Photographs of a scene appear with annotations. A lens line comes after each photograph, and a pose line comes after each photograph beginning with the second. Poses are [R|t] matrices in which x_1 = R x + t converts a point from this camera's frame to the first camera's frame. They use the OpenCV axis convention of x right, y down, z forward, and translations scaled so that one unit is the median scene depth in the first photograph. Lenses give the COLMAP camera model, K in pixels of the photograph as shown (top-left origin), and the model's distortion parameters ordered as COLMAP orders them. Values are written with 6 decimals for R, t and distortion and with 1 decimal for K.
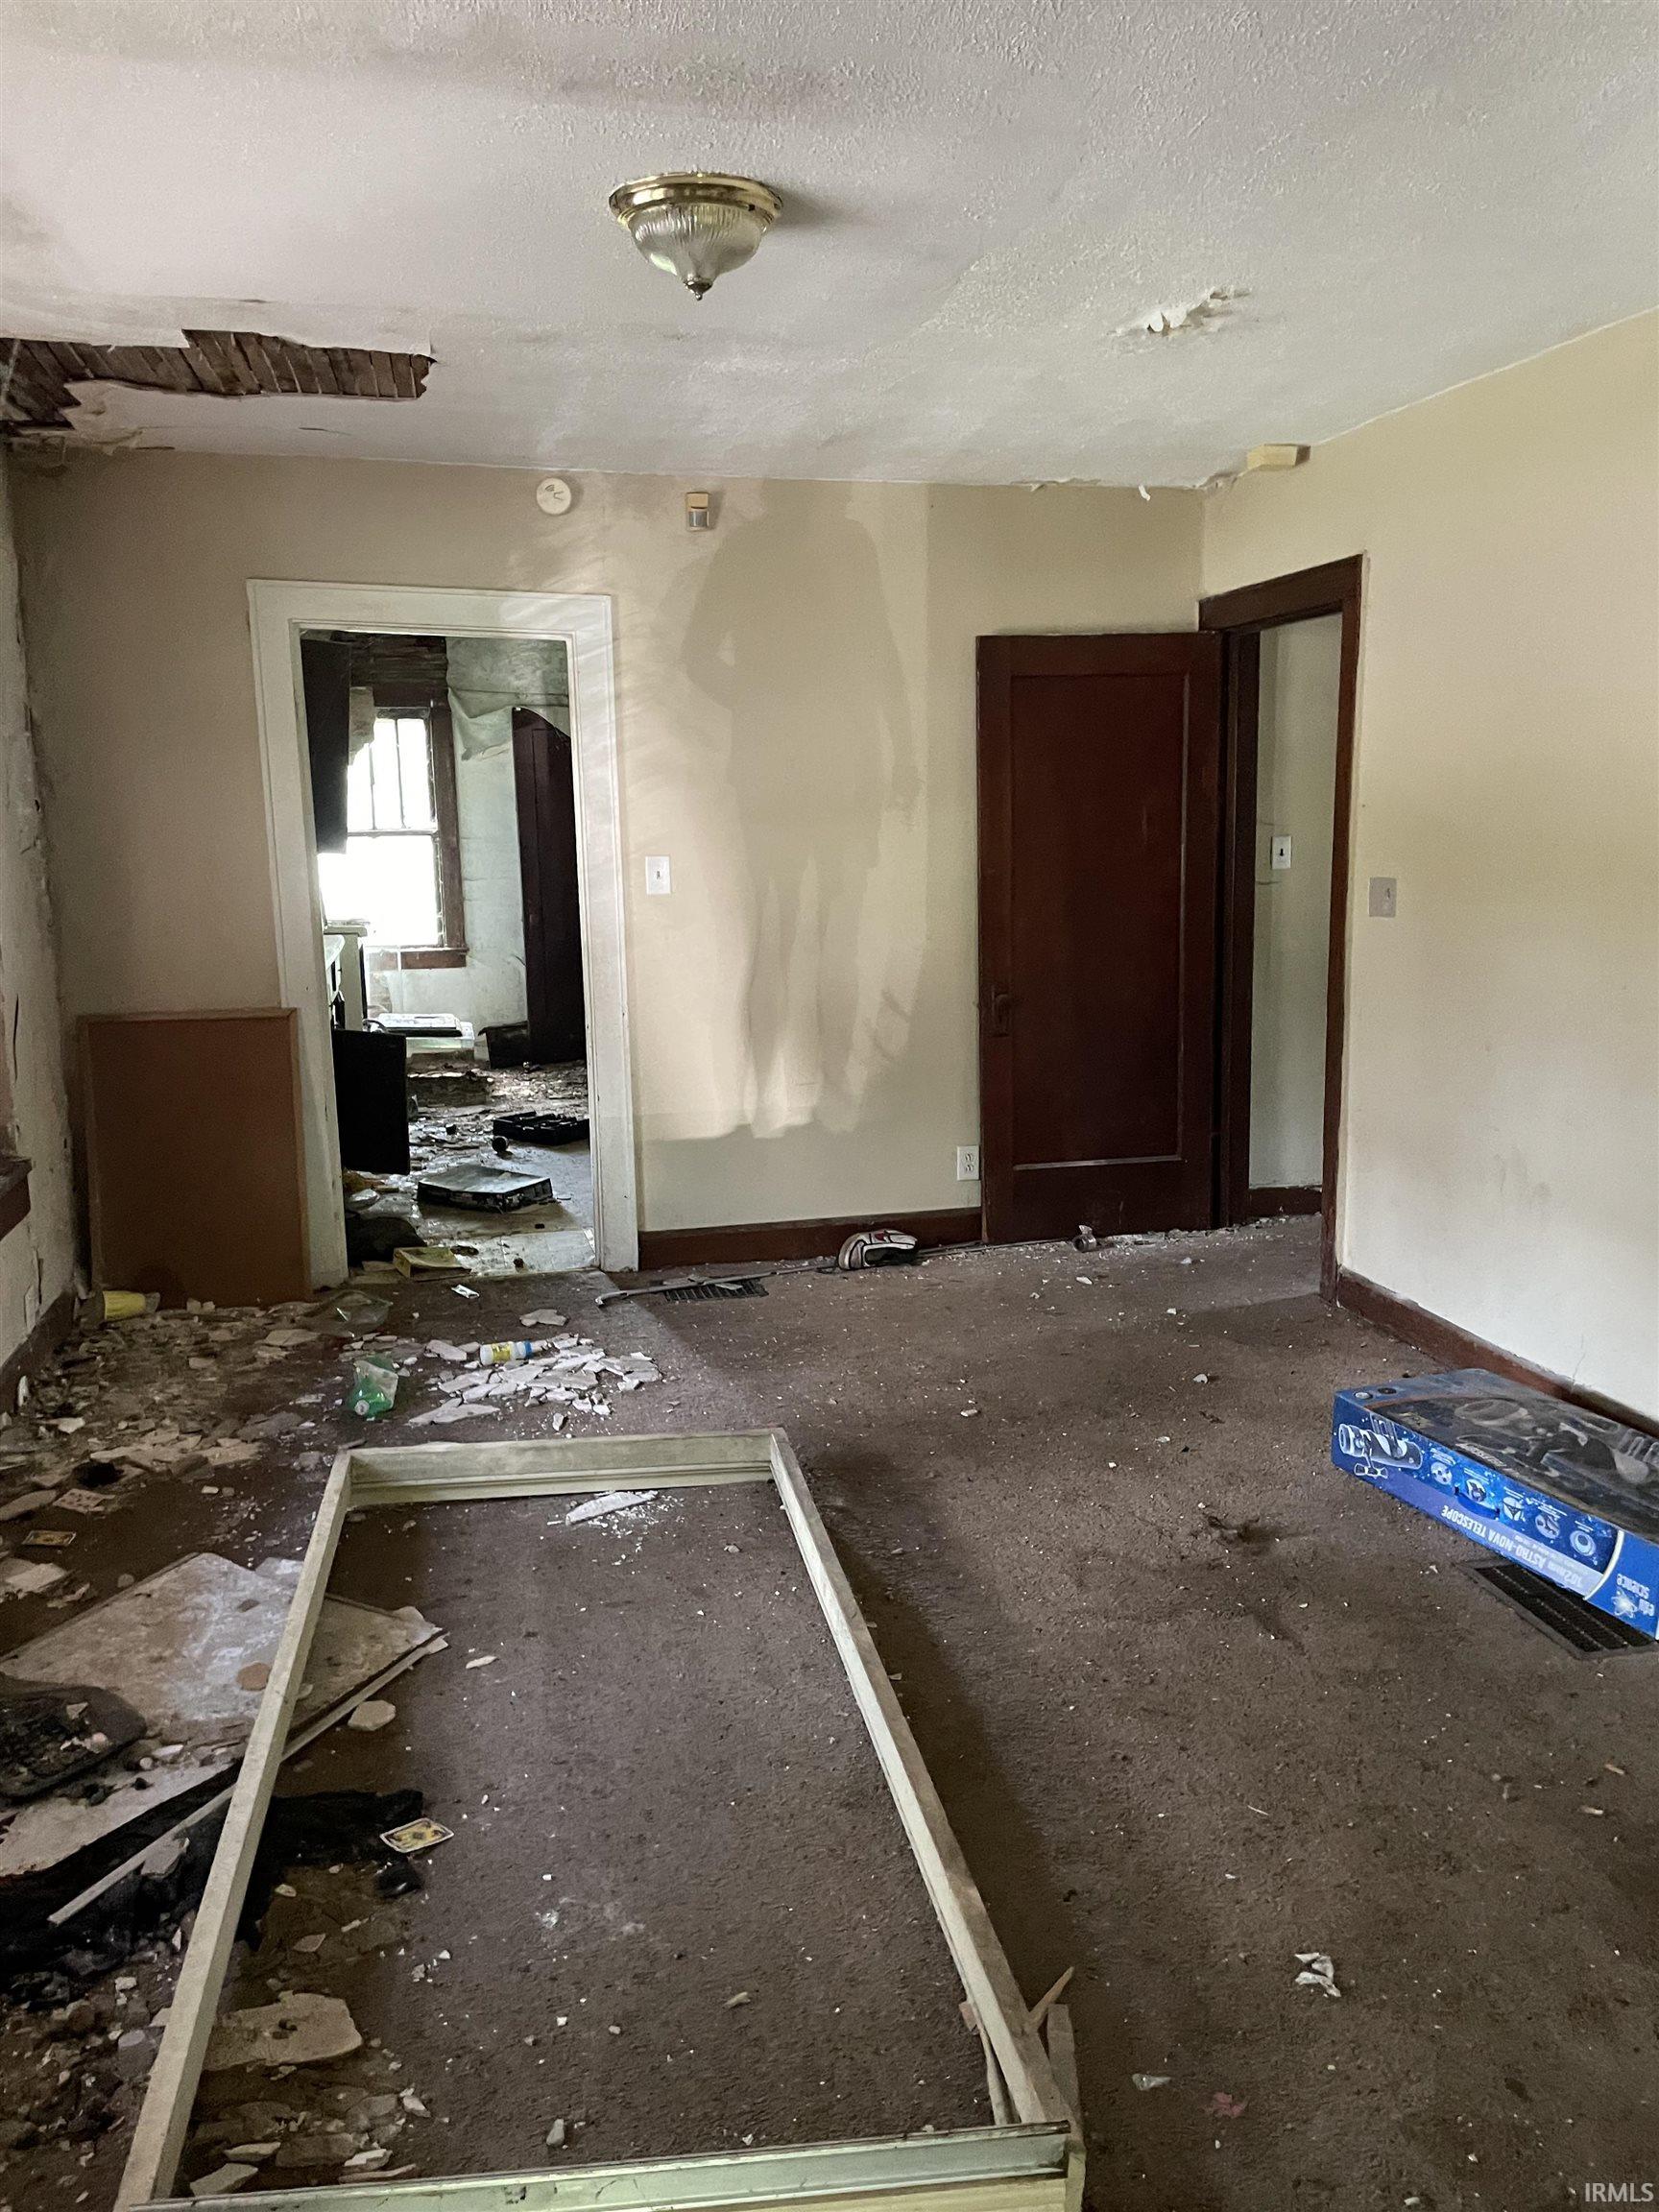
lens RADIAL K [[1705.9, 0, 829.5], [0, 1705.9, 1106.0], [0, 0, 1]] dist [0.112087, -0.145589]
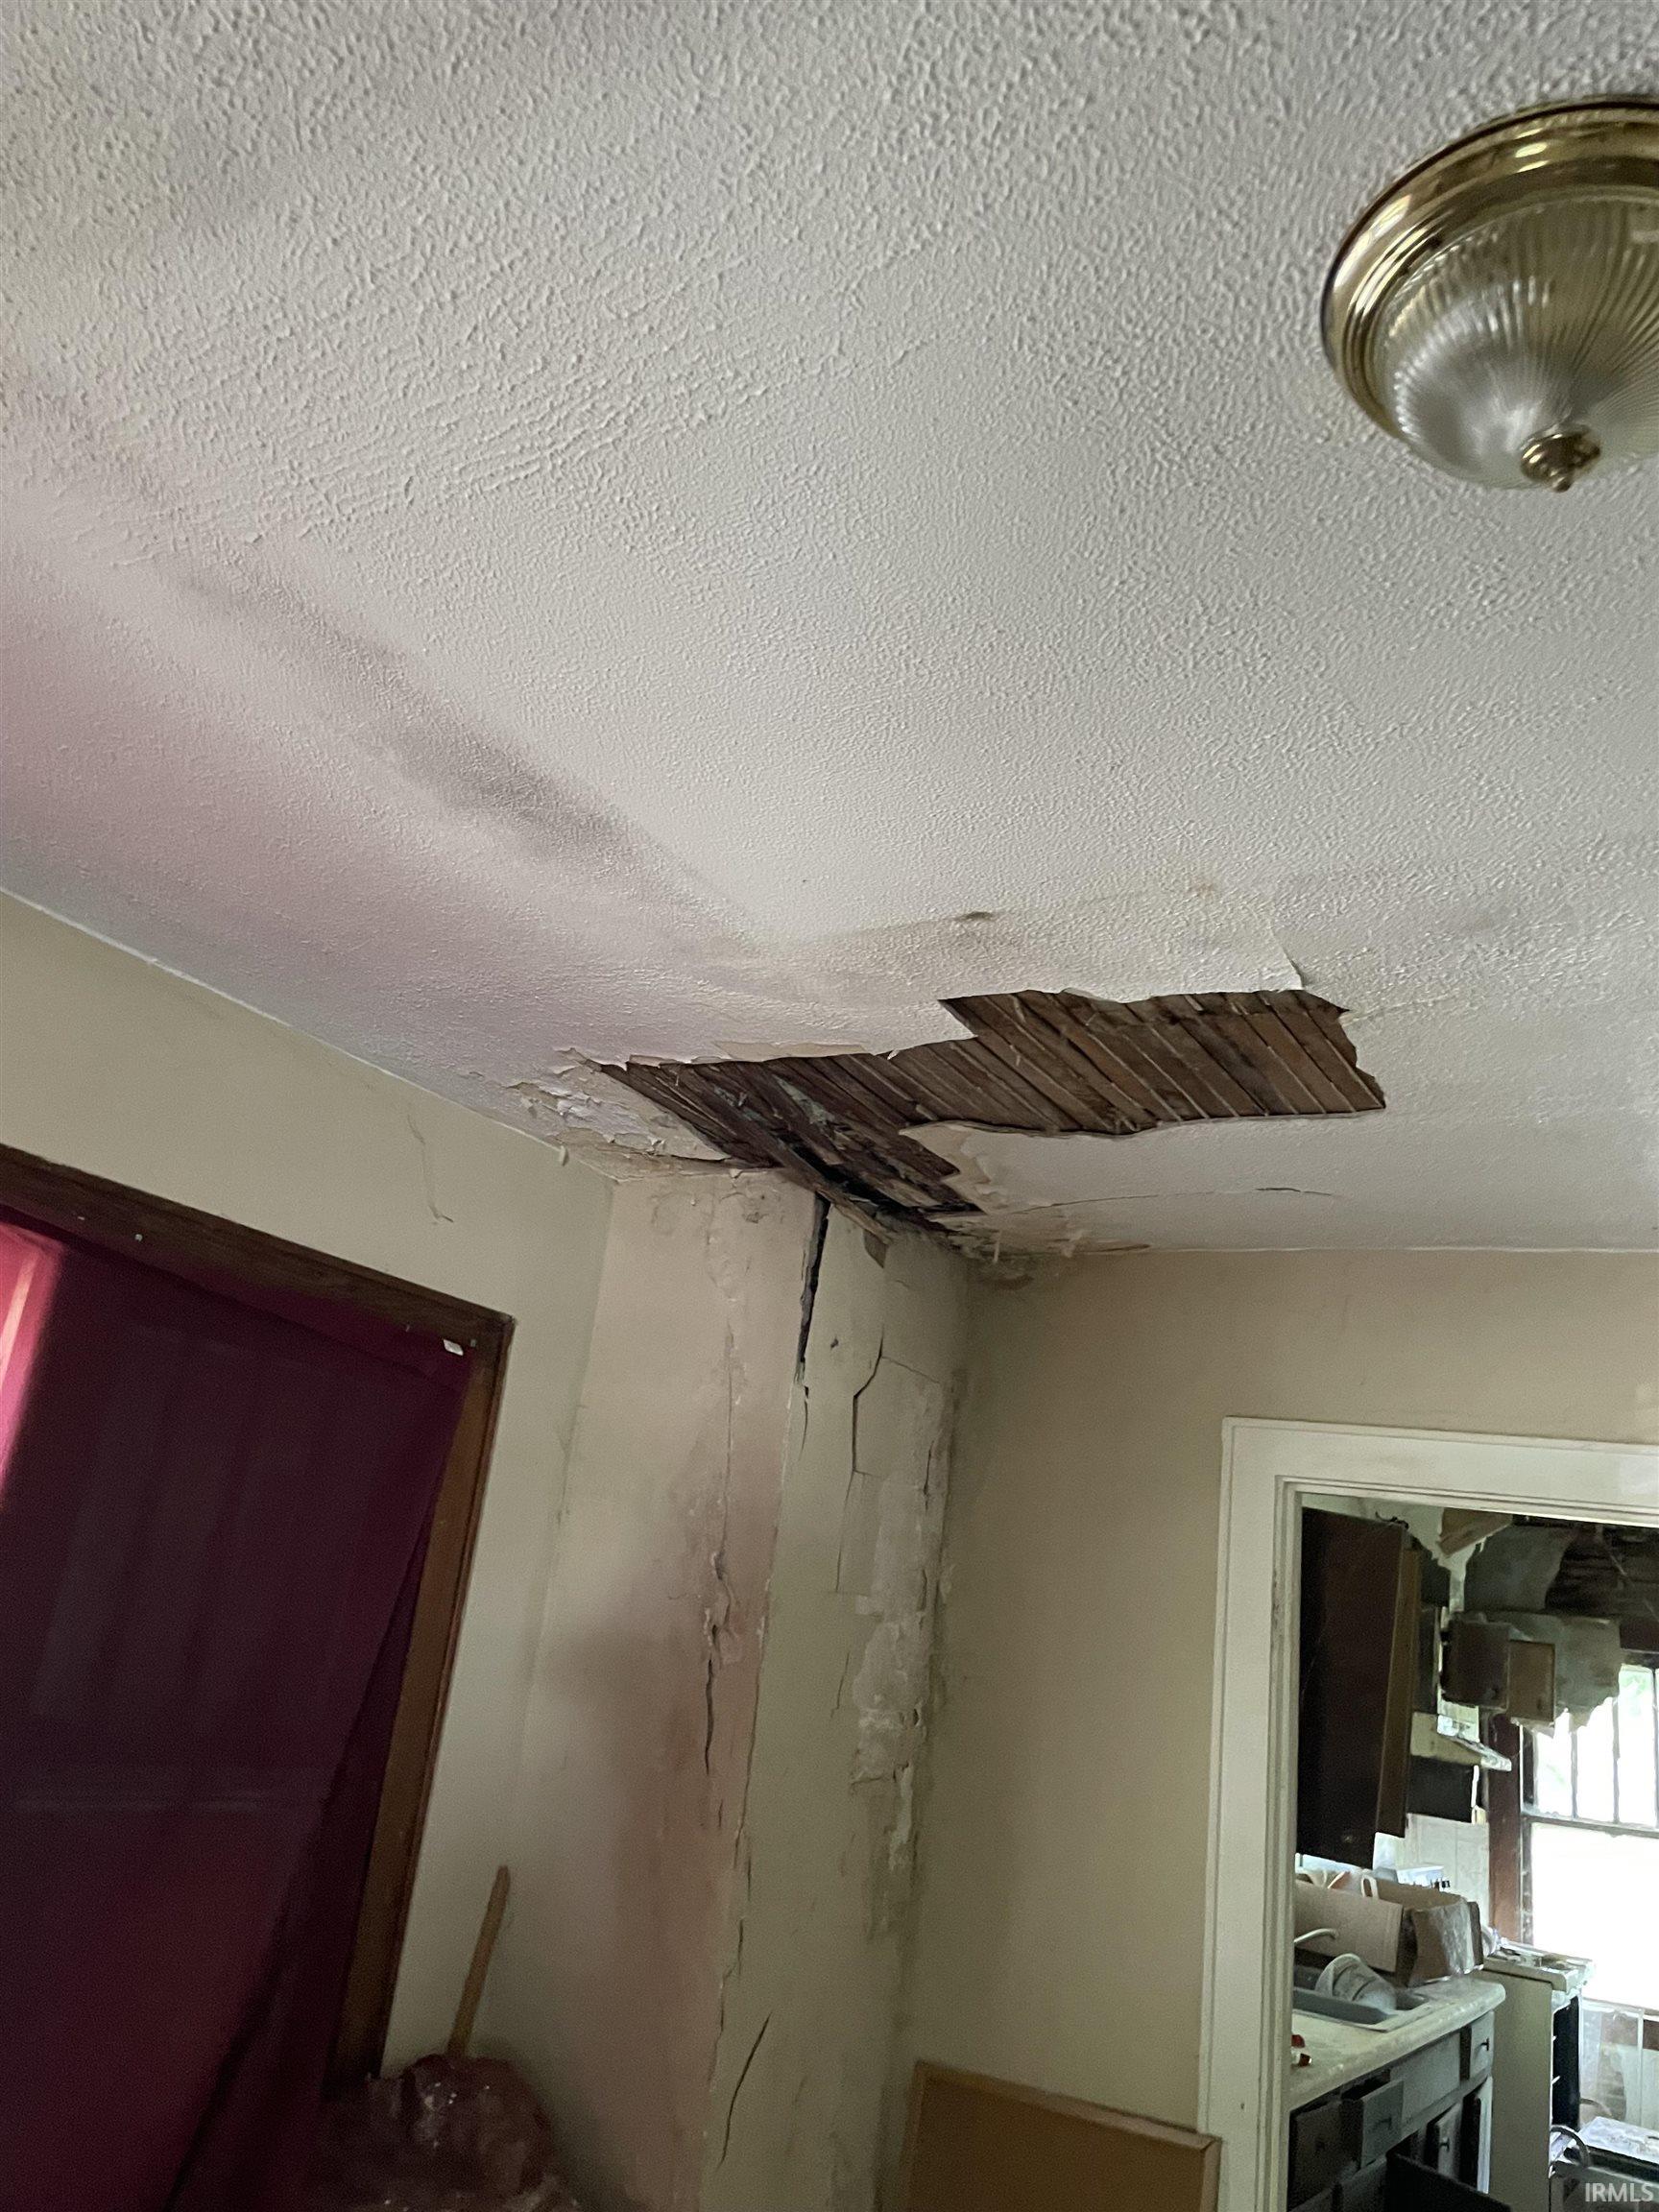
lens RADIAL K [[1705.9, 0, 829.5], [0, 1705.9, 1106.0], [0, 0, 1]] dist [0.112087, -0.145589]
pose [[0.731905, -0.110548, -0.672379, 0.012520], [-0.242481, 0.879907, -0.408616, -0.050185], [0.636803, 0.462107, 0.617203, 0.222696]]
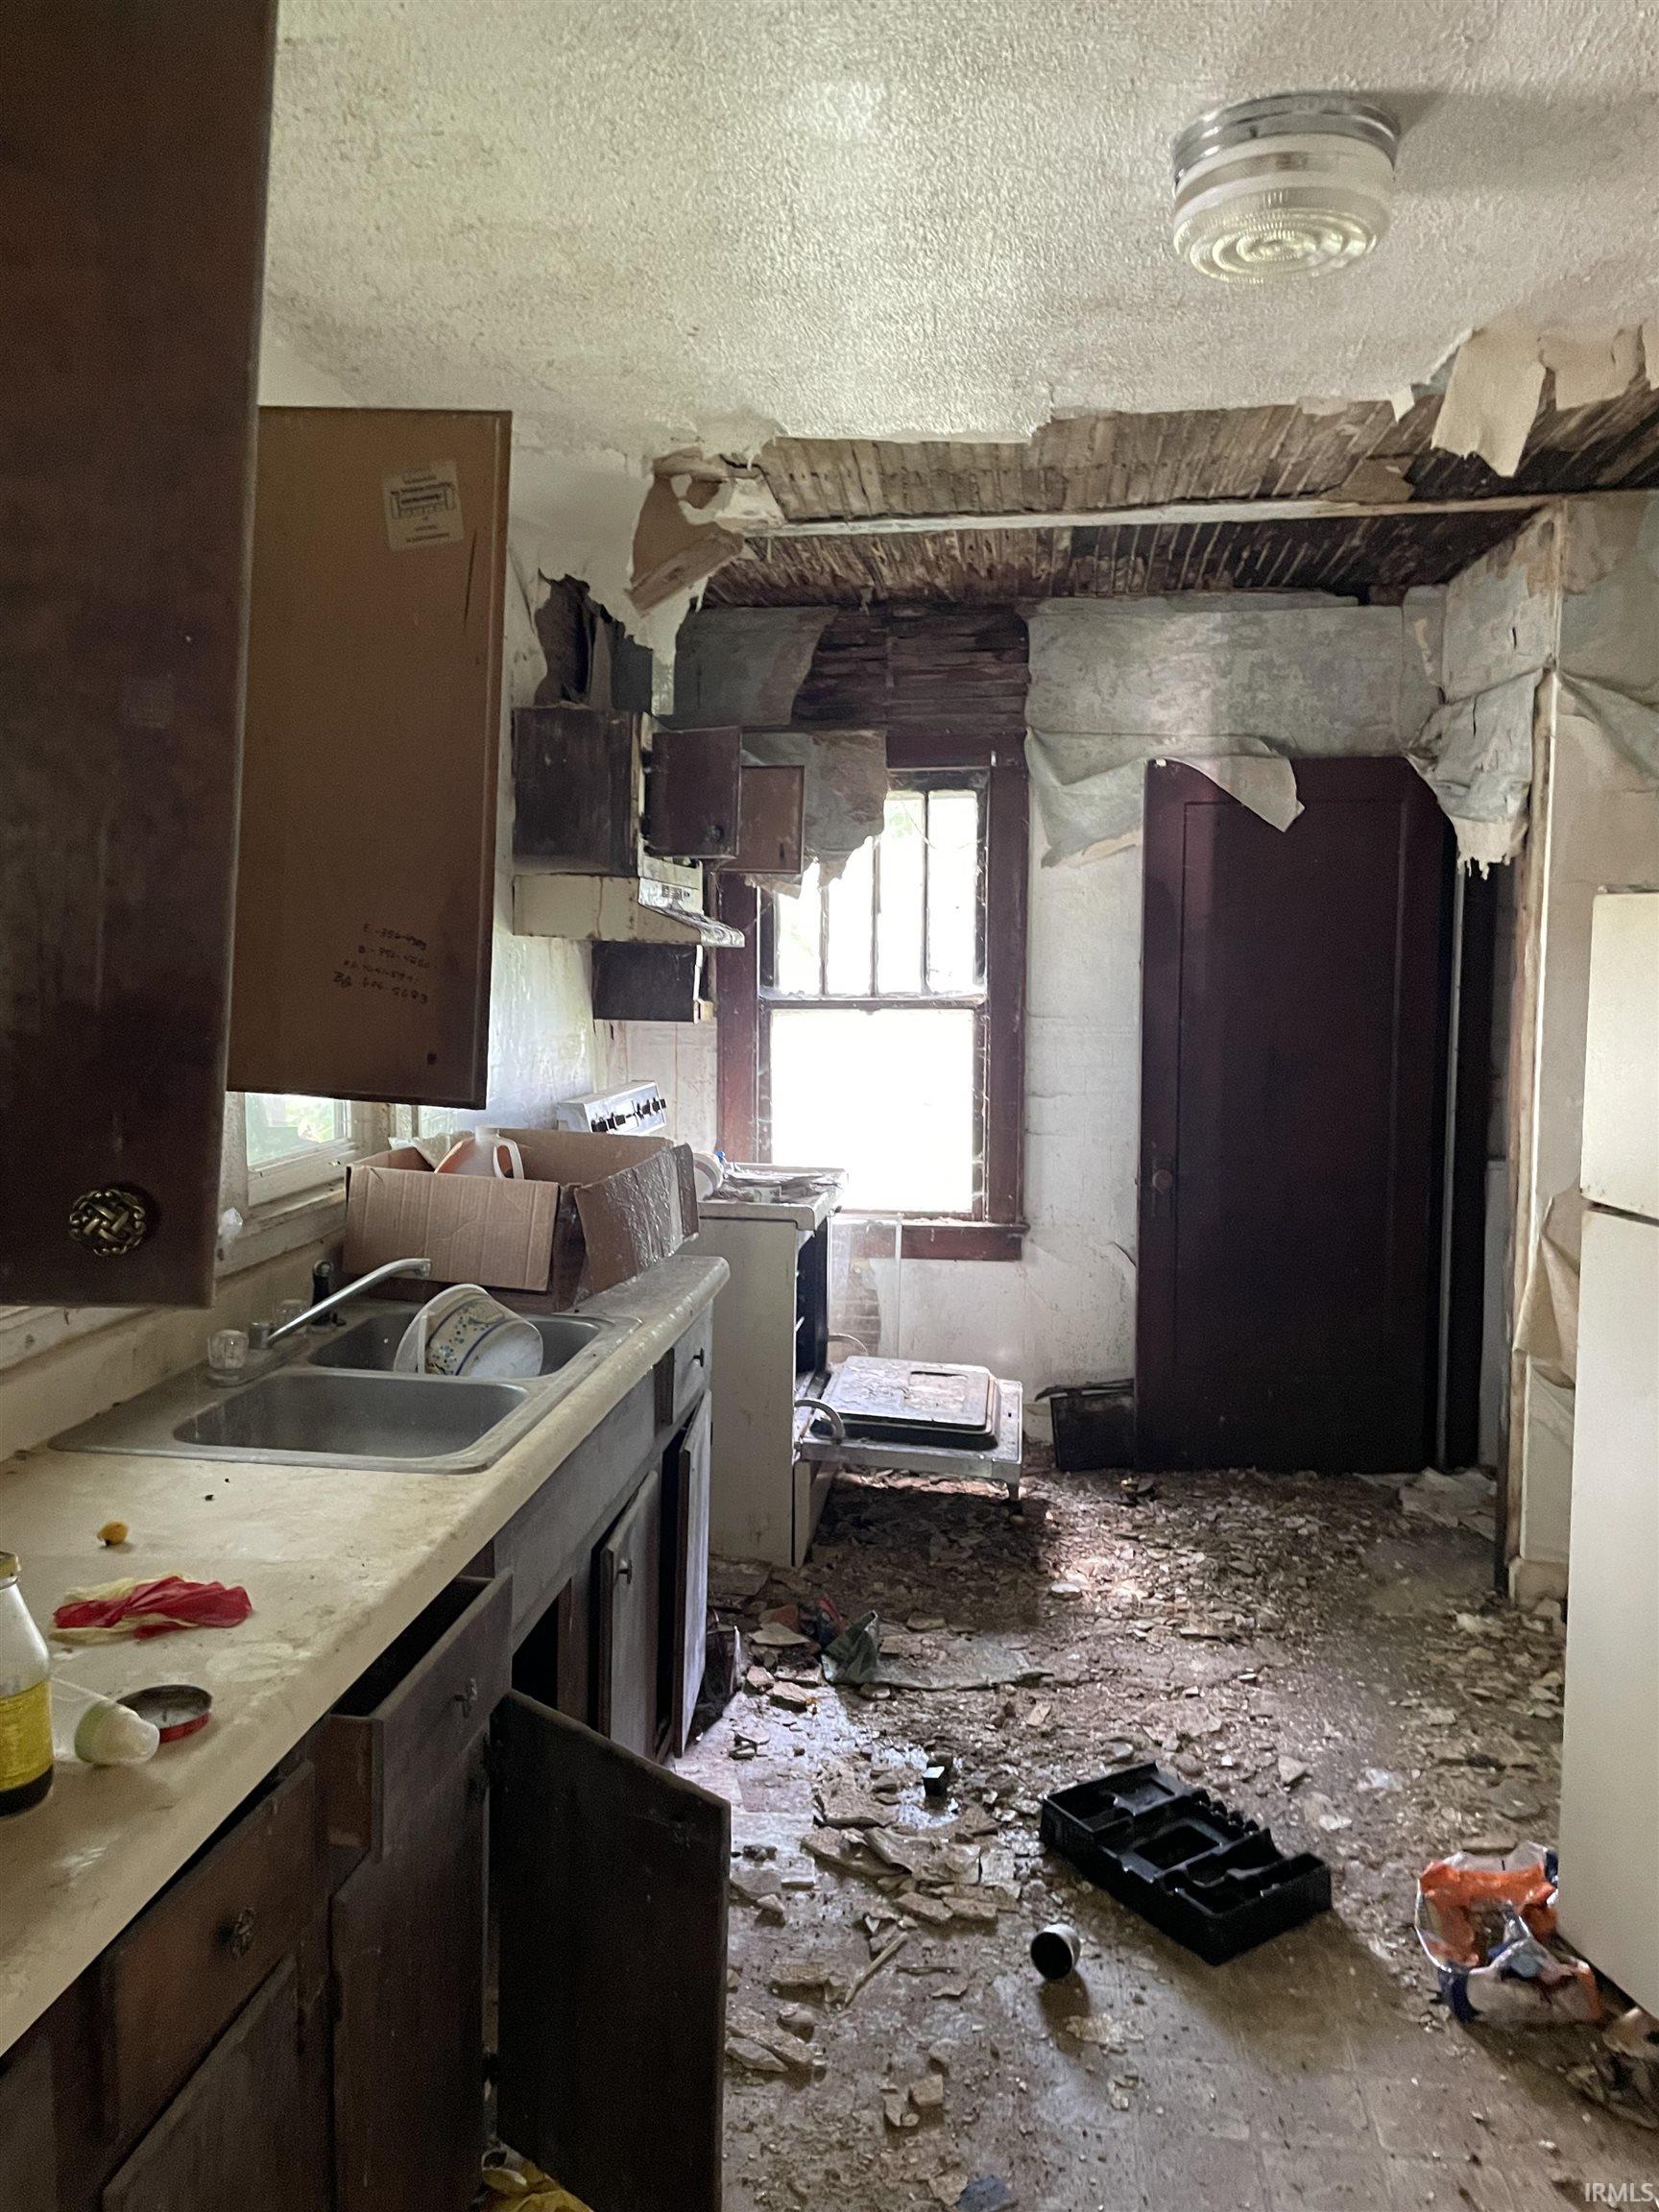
lens RADIAL K [[1705.9, 0, 829.5], [0, 1705.9, 1106.0], [0, 0, 1]] dist [0.112087, -0.145589]
pose [[0.941411, 0.049981, -0.333537, -0.099645], [-0.075372, 0.995124, -0.063619, -0.093090], [0.328731, 0.085031, 0.940588, 0.506781]]
